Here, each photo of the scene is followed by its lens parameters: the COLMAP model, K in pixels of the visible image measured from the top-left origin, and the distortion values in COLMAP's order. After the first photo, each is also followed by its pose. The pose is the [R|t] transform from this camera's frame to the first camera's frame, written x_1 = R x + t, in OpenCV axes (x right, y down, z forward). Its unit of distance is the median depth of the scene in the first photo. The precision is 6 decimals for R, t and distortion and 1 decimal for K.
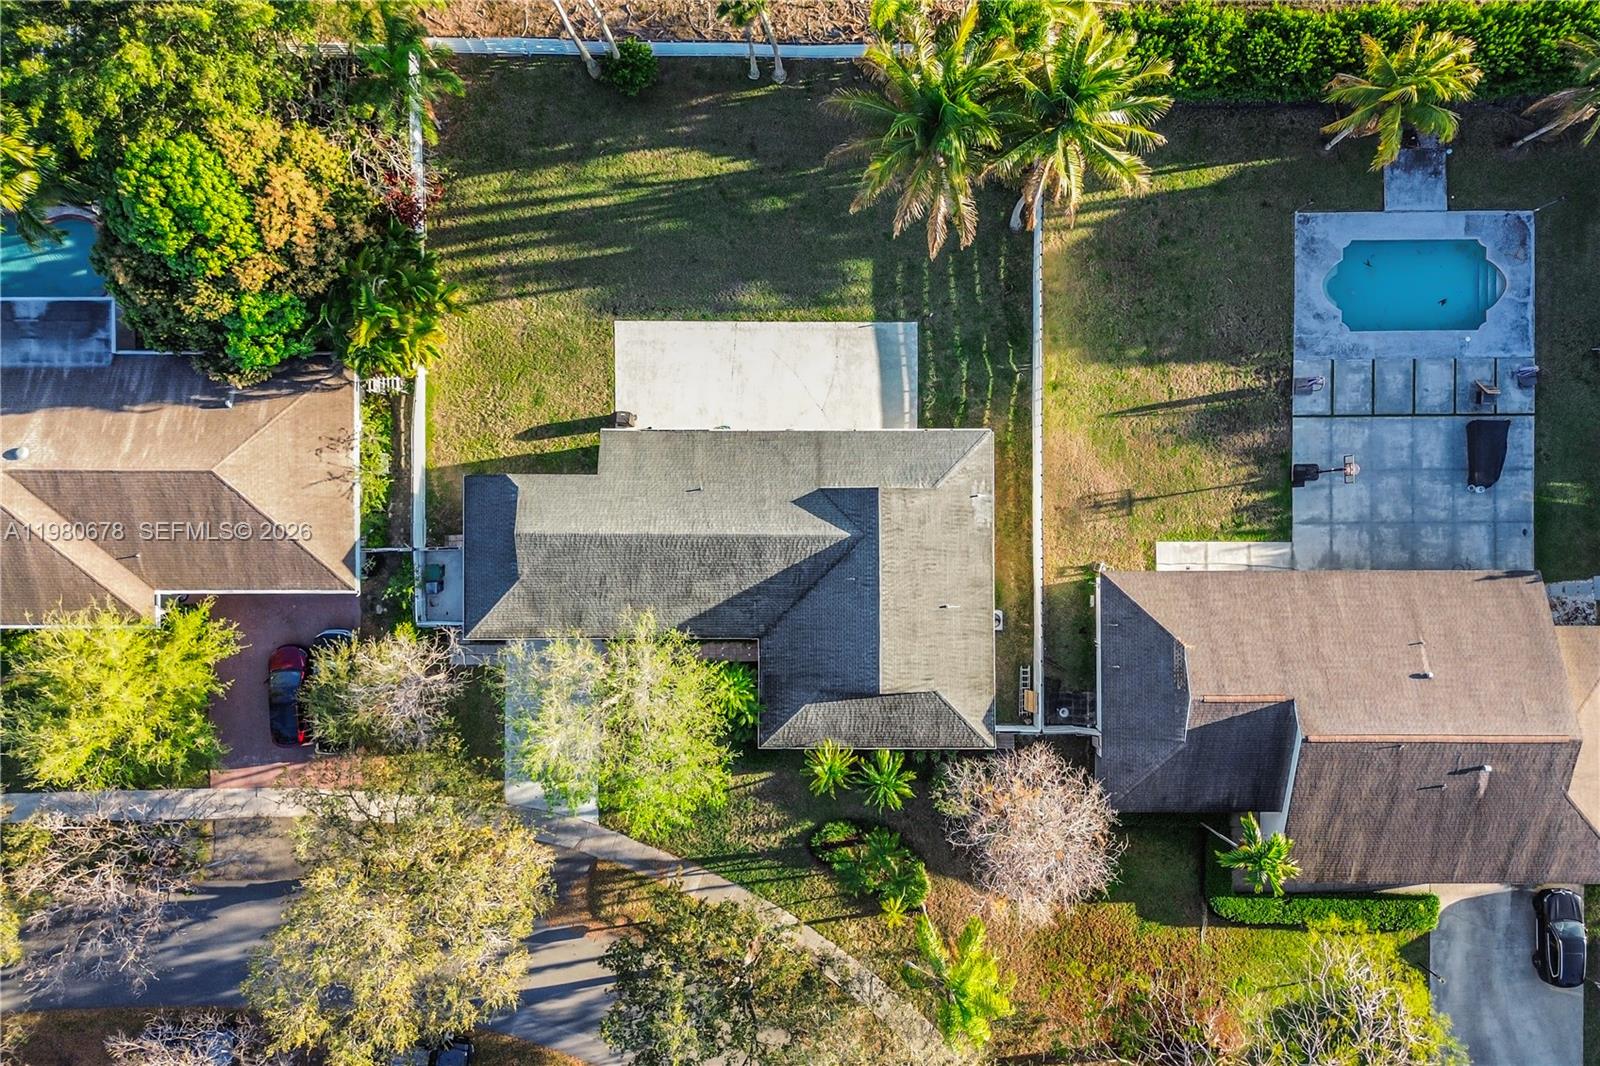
lens RADIAL K [[1136.2, 0, 795.3], [0, 1136.2, 534.2], [0, 0, 1]] dist [0.085701, -0.103786]
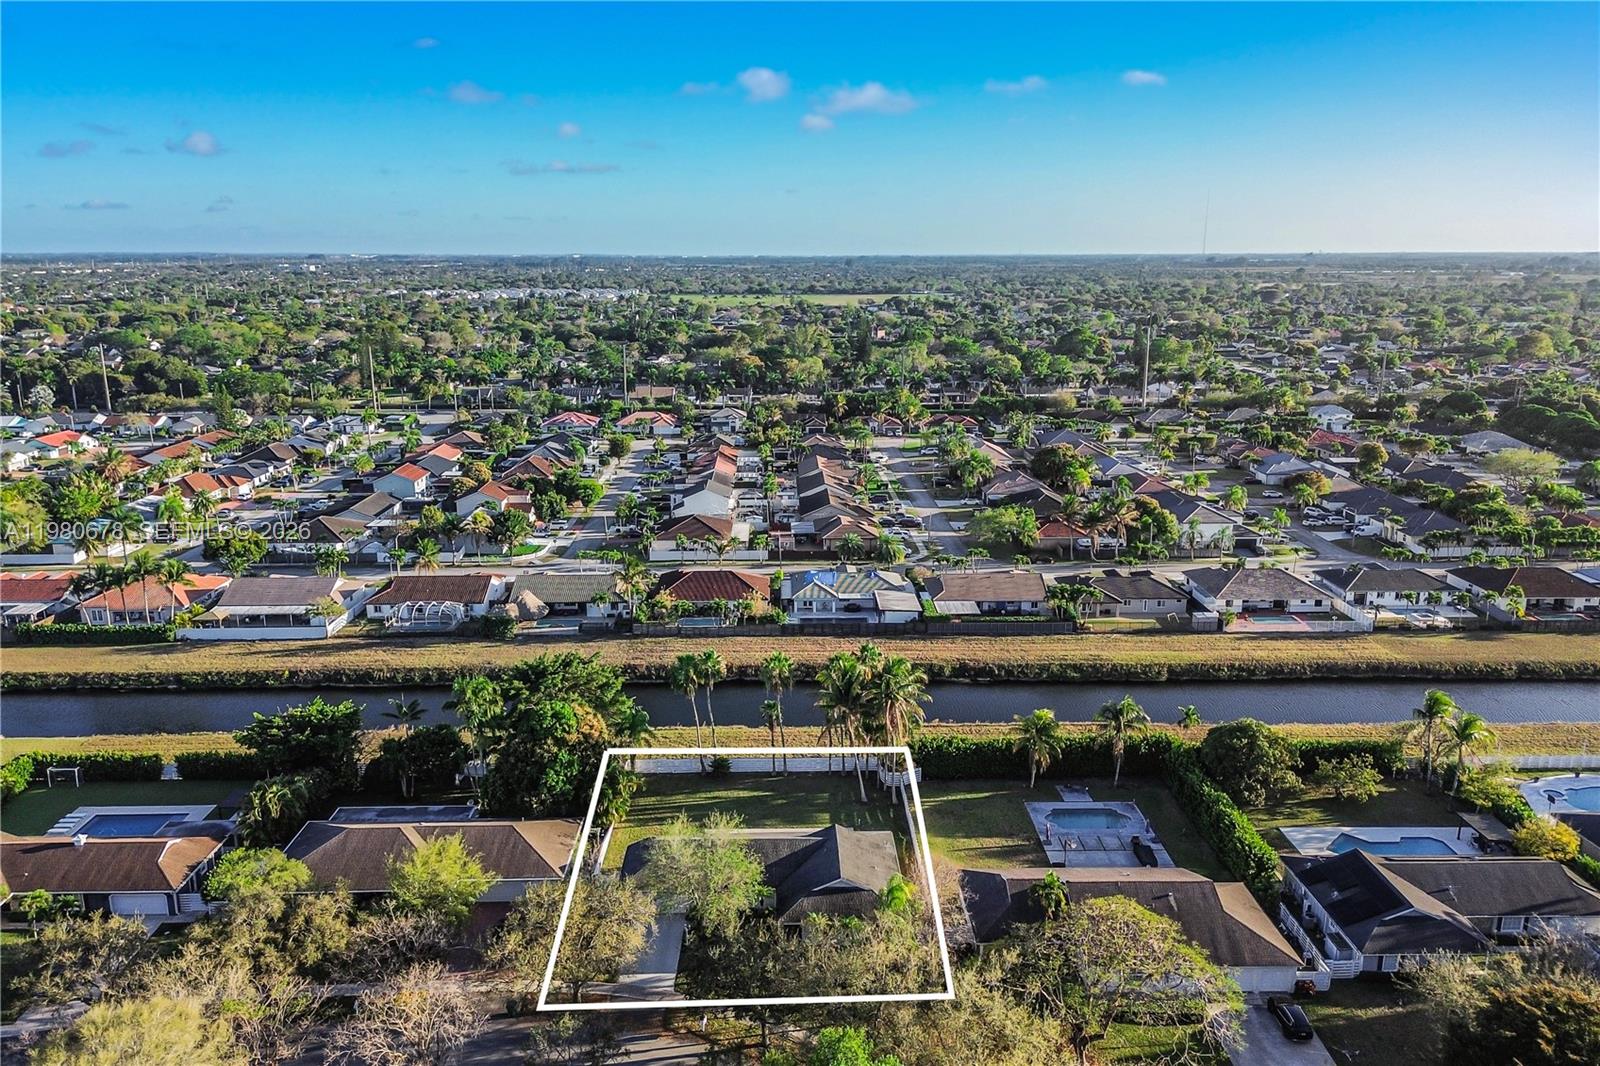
lens RADIAL K [[1136.2, 0, 795.3], [0, 1136.2, 534.2], [0, 0, 1]] dist [0.085701, -0.103786]
pose [[0.999909, -0.005330, 0.012425, -0.019542], [0.013329, 0.234719, -0.971972, 1.682842], [0.002264, 0.972049, 0.234769, 0.005430]]
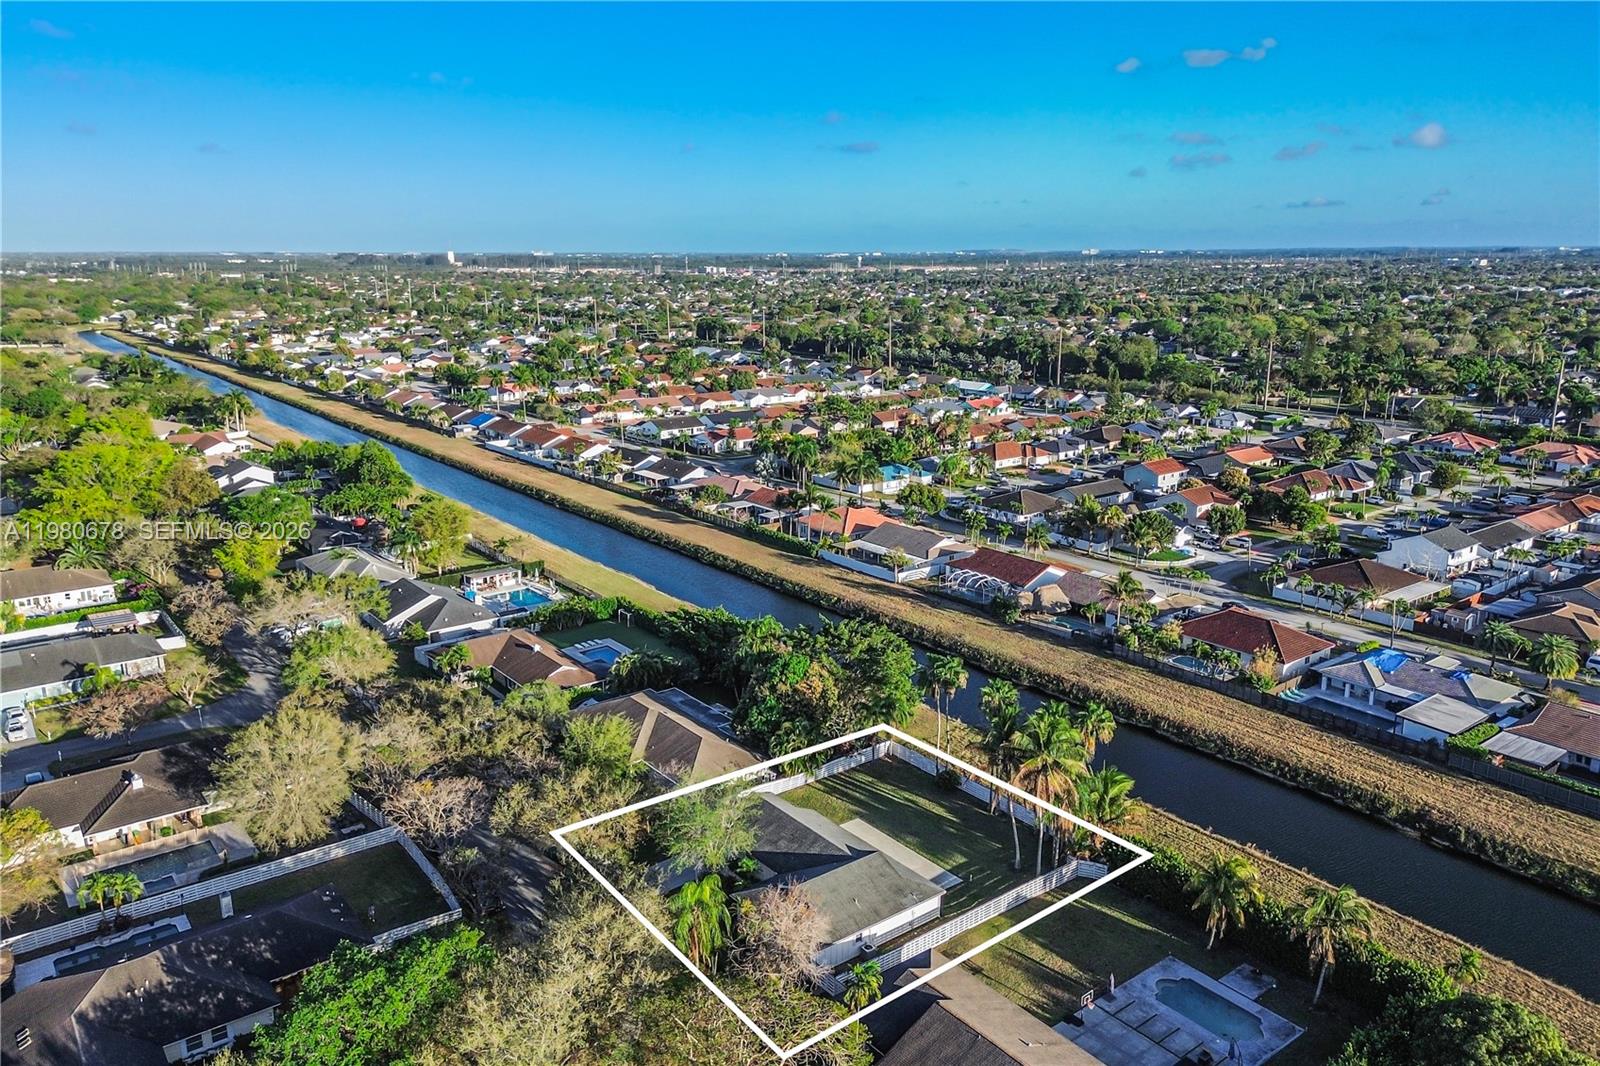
lens RADIAL K [[1136.2, 0, 795.3], [0, 1136.2, 534.2], [0, 0, 1]] dist [0.085701, -0.103786]
pose [[0.596991, 0.188748, -0.779728, 1.292591], [-0.802245, 0.143194, -0.579568, 1.042877], [0.002260, 0.971530, 0.236908, 0.006136]]
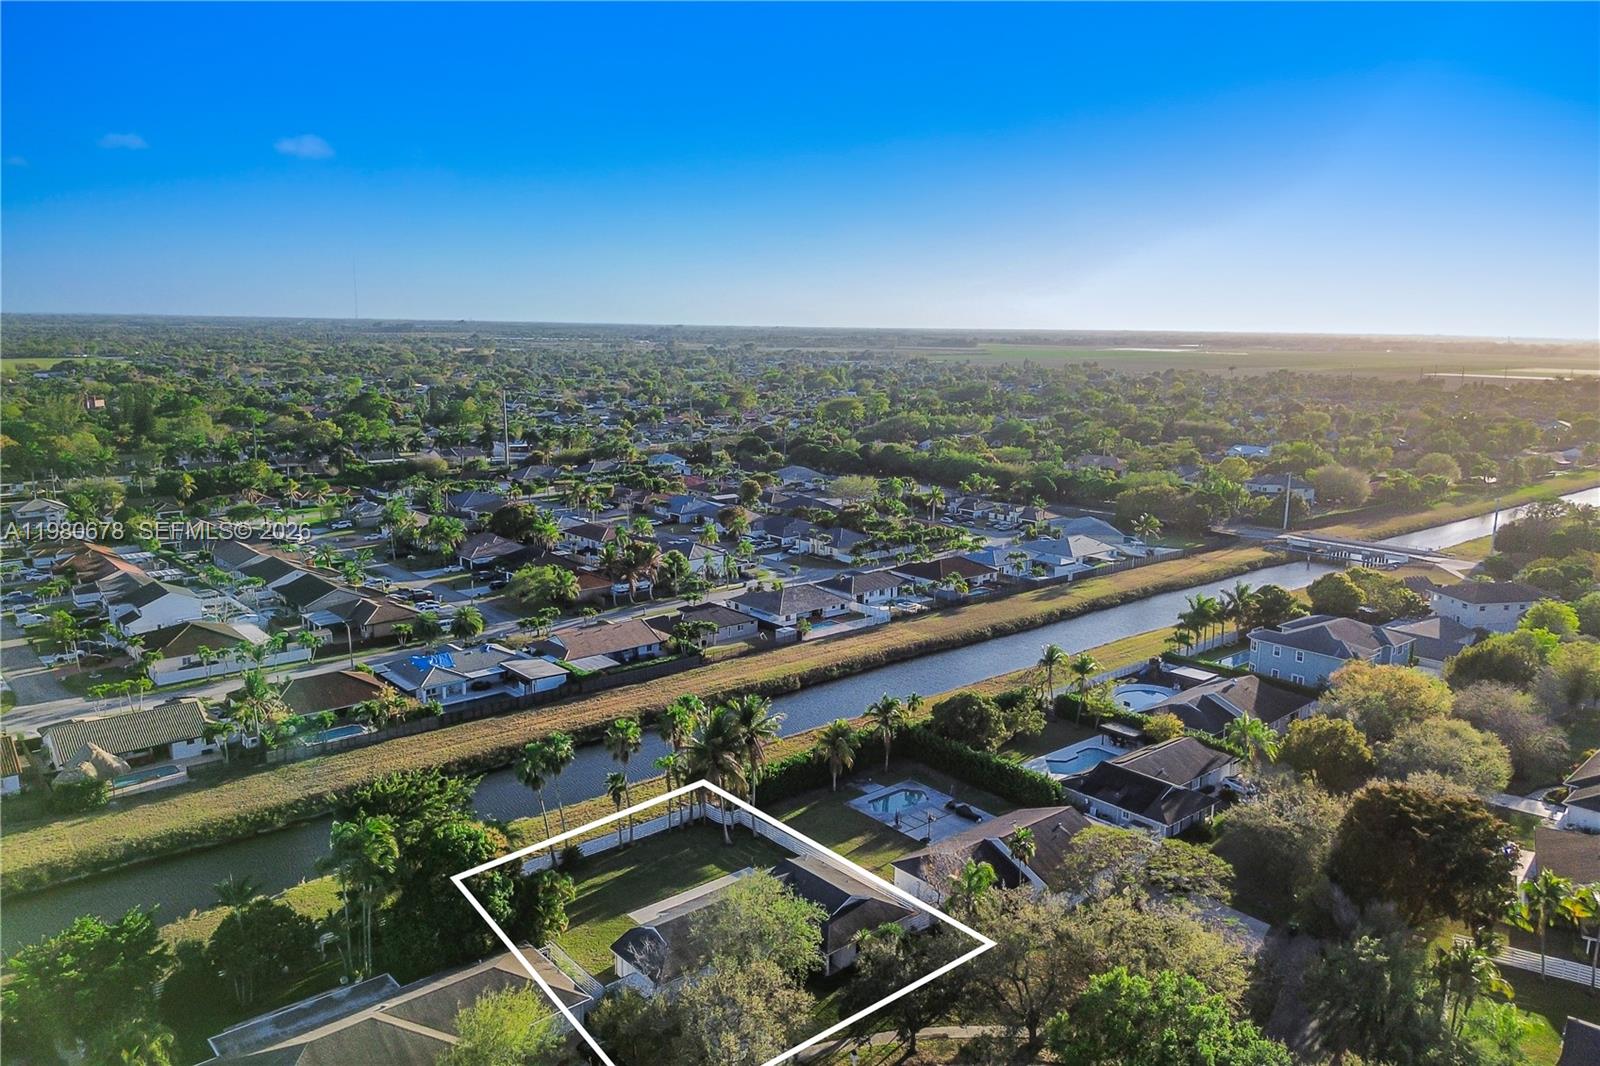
lens RADIAL K [[1136.2, 0, 795.3], [0, 1136.2, 534.2], [0, 0, 1]] dist [0.085701, -0.103786]
pose [[0.751730, -0.109924, 0.650245, -1.137969], [0.659388, 0.140903, -0.738481, 1.345451], [-0.010445, 0.983902, 0.178404, 0.016281]]
